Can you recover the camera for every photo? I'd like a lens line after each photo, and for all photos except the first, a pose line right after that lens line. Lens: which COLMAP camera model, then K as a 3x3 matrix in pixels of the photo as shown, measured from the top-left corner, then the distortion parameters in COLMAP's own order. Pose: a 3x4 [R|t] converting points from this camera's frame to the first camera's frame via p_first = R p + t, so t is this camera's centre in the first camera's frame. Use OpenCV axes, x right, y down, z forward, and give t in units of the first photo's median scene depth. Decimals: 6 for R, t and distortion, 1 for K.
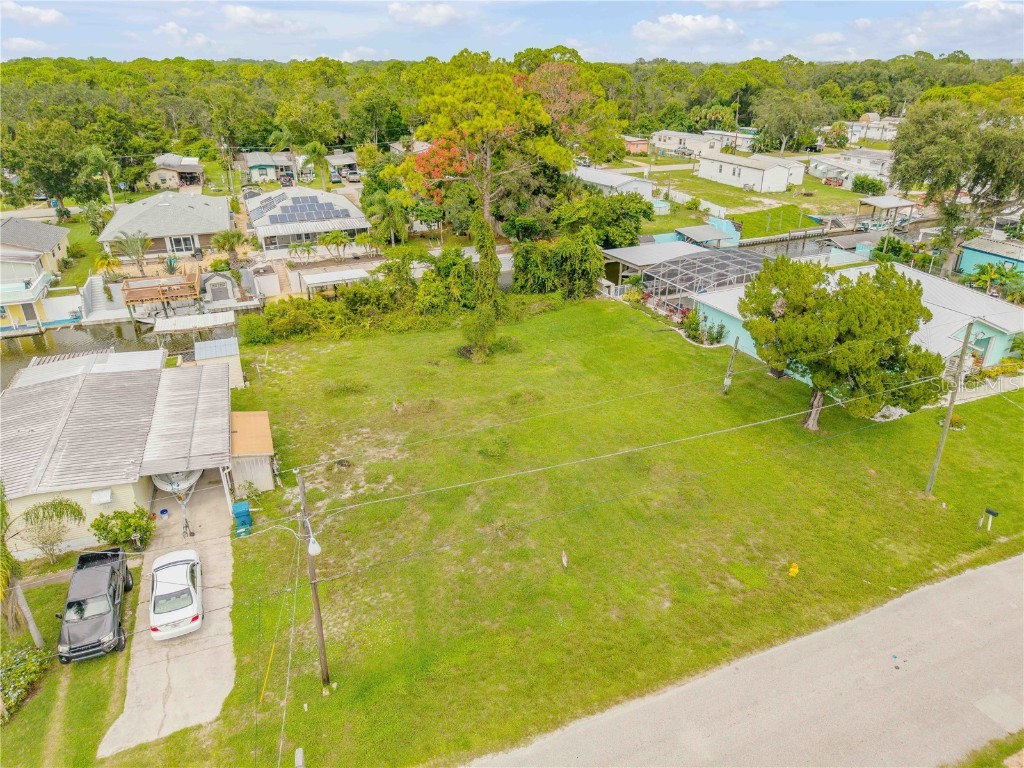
lens RADIAL K [[688.3, 0, 512.0], [0, 688.3, 384.0], [0, 0, 1]] dist [0.006841, -0.001670]
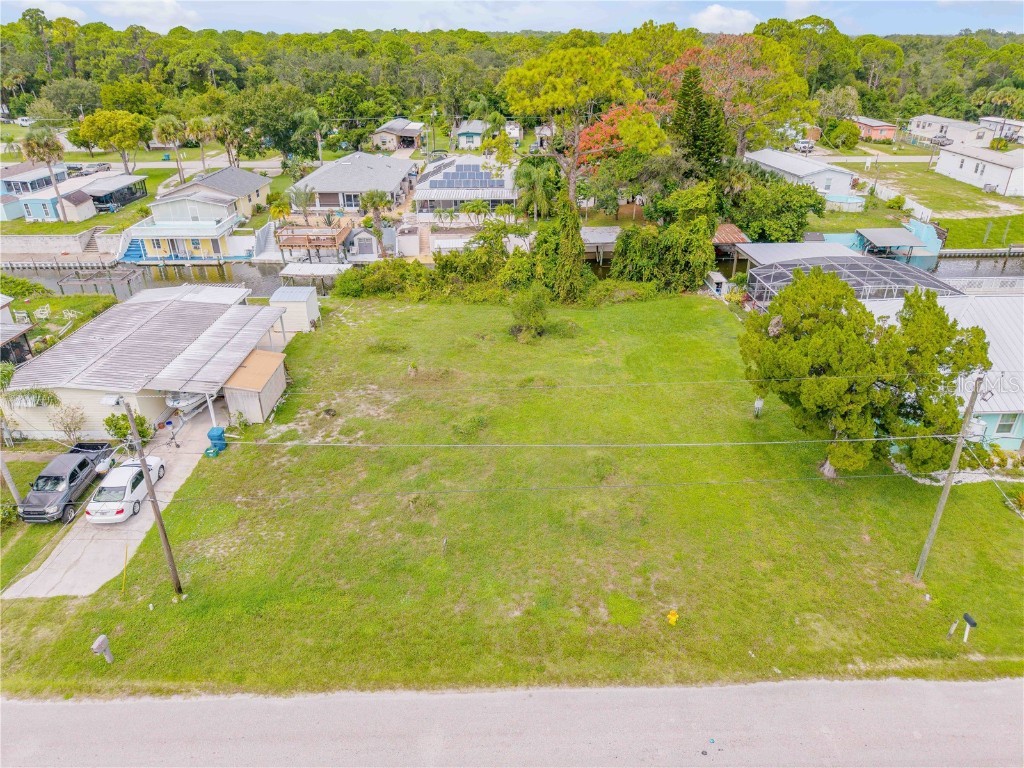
lens RADIAL K [[688.3, 0, 512.0], [0, 688.3, 384.0], [0, 0, 1]] dist [0.006841, -0.001670]
pose [[0.930129, 0.168393, -0.326350, 0.258194], [-0.157401, 0.985710, 0.060006, -0.027086], [0.331791, -0.004445, 0.943342, 0.053388]]
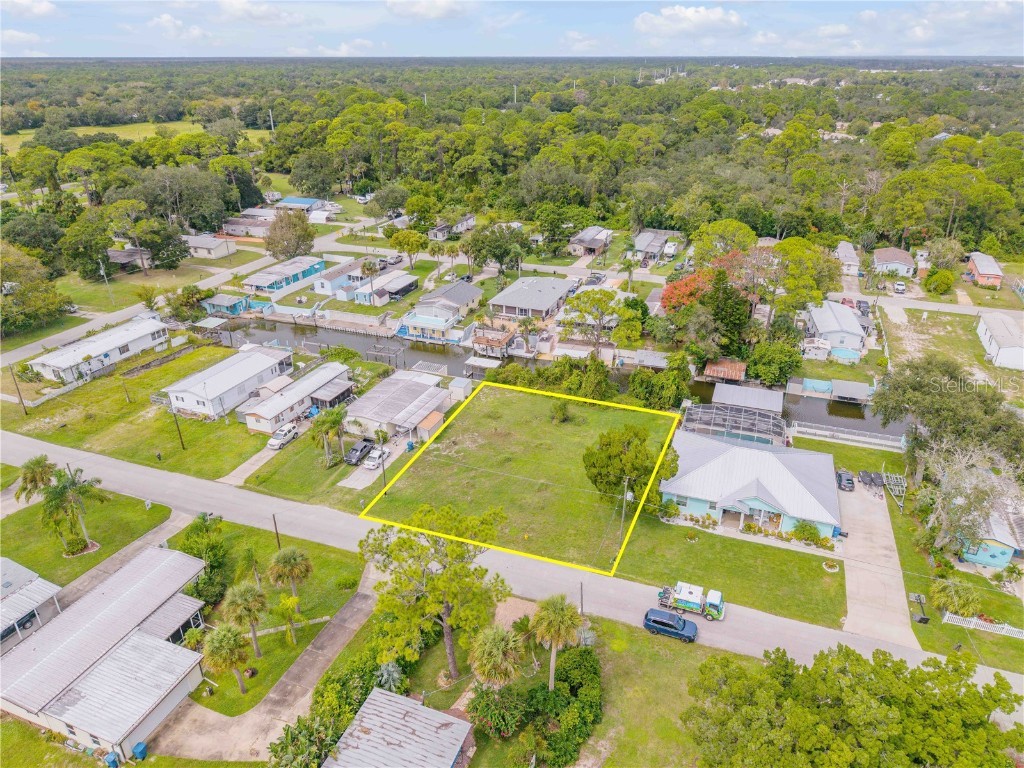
lens RADIAL K [[682.3, 0, 512.0], [0, 682.3, 384.0], [0, 0, 1]] dist [0.121188, -0.196731]
pose [[0.729123, 0.298534, -0.615838, 1.039308], [-0.291321, 0.949635, 0.115436, -0.331101], [0.619283, 0.095240, 0.779370, -0.661386]]
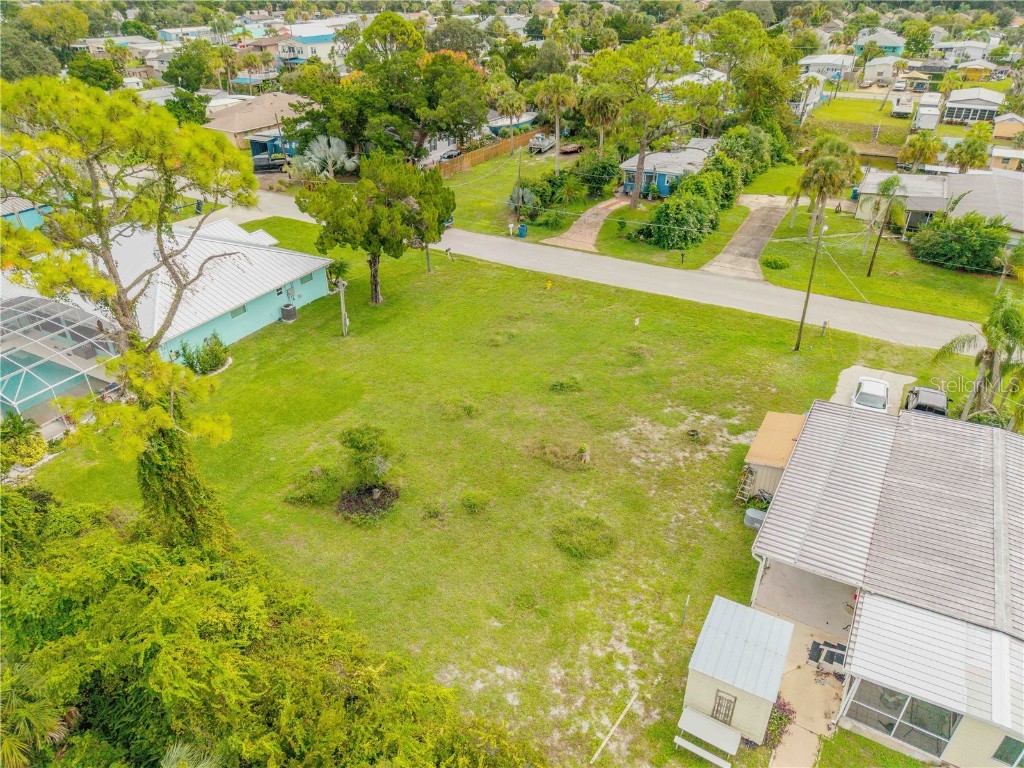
lens RADIAL K [[688.3, 0, 512.0], [0, 688.3, 384.0], [0, 0, 1]] dist [0.006841, -0.001670]
pose [[-0.621465, -0.395731, 0.676150, -0.514900], [0.335294, 0.645669, 0.686068, -0.497761], [-0.708067, 0.653076, -0.268574, 0.994125]]
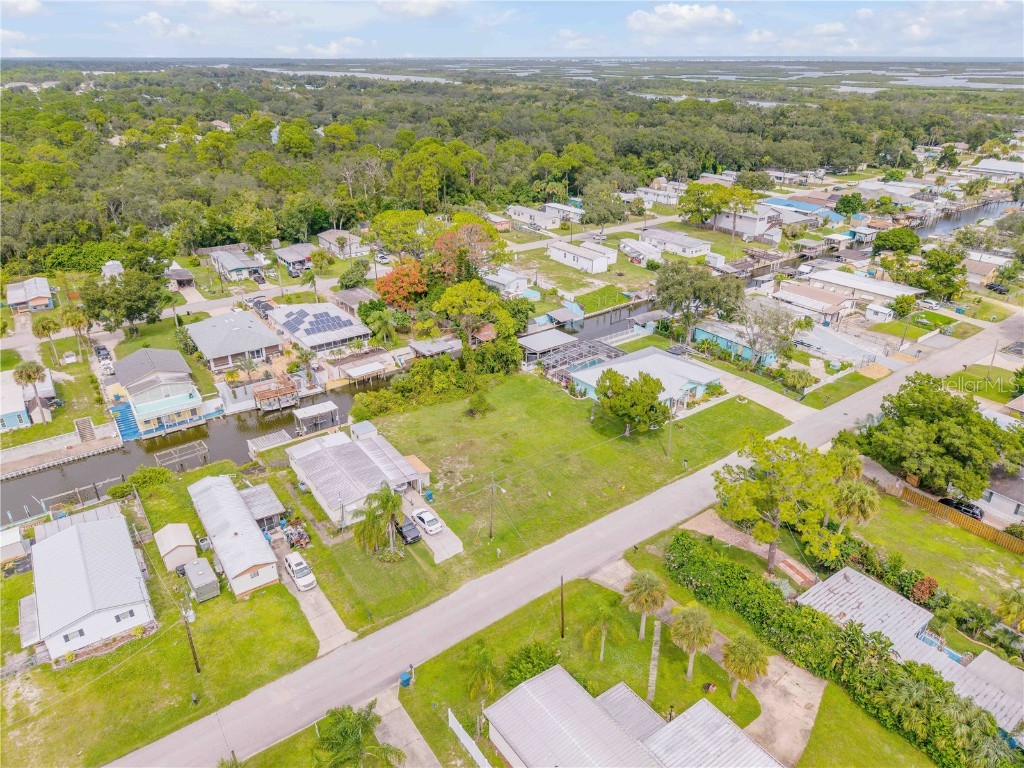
lens RADIAL K [[682.3, 0, 512.0], [0, 682.3, 384.0], [0, 0, 1]] dist [0.121188, -0.196731]
pose [[0.971675, -0.097143, 0.215434, -0.374682], [0.095461, 0.995266, 0.018225, -0.158296], [-0.216185, 0.002856, 0.976348, -1.026085]]
